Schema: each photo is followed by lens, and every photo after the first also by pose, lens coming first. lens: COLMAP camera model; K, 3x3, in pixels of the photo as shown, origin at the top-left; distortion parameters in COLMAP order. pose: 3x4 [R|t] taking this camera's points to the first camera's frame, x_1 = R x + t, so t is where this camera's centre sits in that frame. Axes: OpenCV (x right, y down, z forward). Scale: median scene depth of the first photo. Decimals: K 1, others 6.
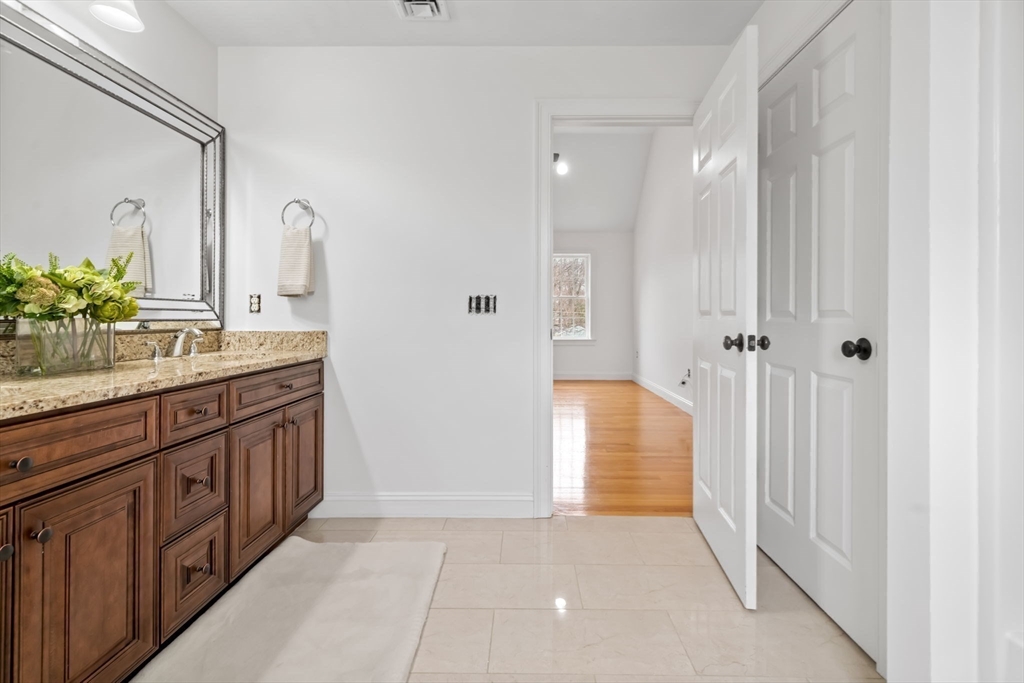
lens RADIAL K [[470.0, 0, 513.1], [0, 470.0, 327.2], [0, 0, 1]] dist [0.030373, 0.000139]
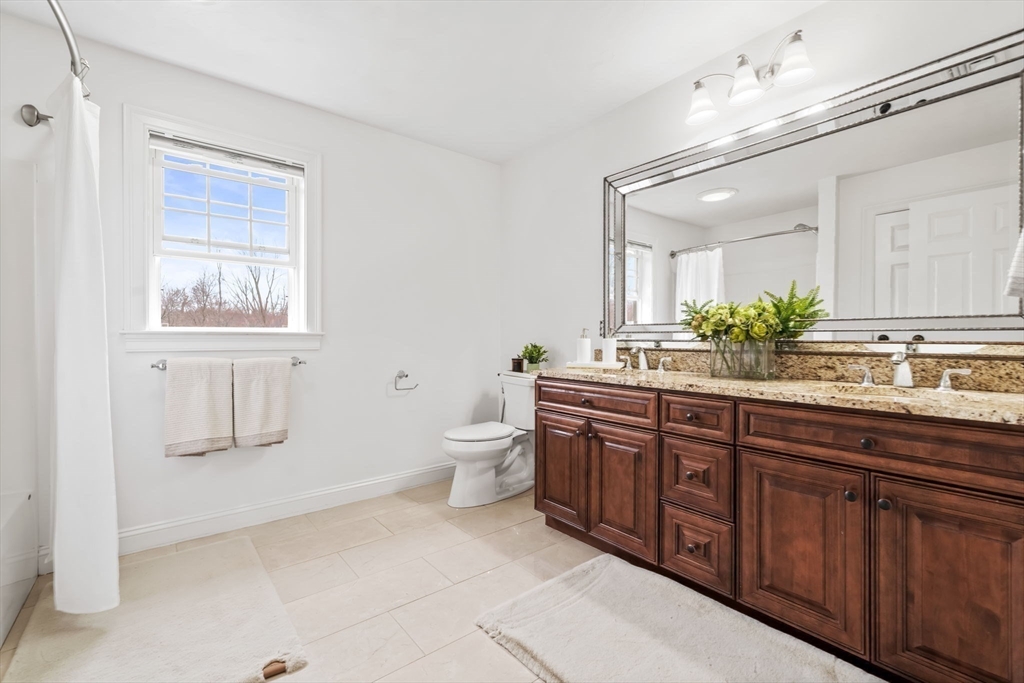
lens RADIAL K [[470.0, 0, 513.1], [0, 470.0, 327.2], [0, 0, 1]] dist [0.030373, 0.000139]
pose [[-0.772111, -0.013184, -0.635351, 0.430452], [-0.010495, 0.999913, -0.007995, -0.033959], [0.635401, 0.000495, -0.772182, 1.510586]]
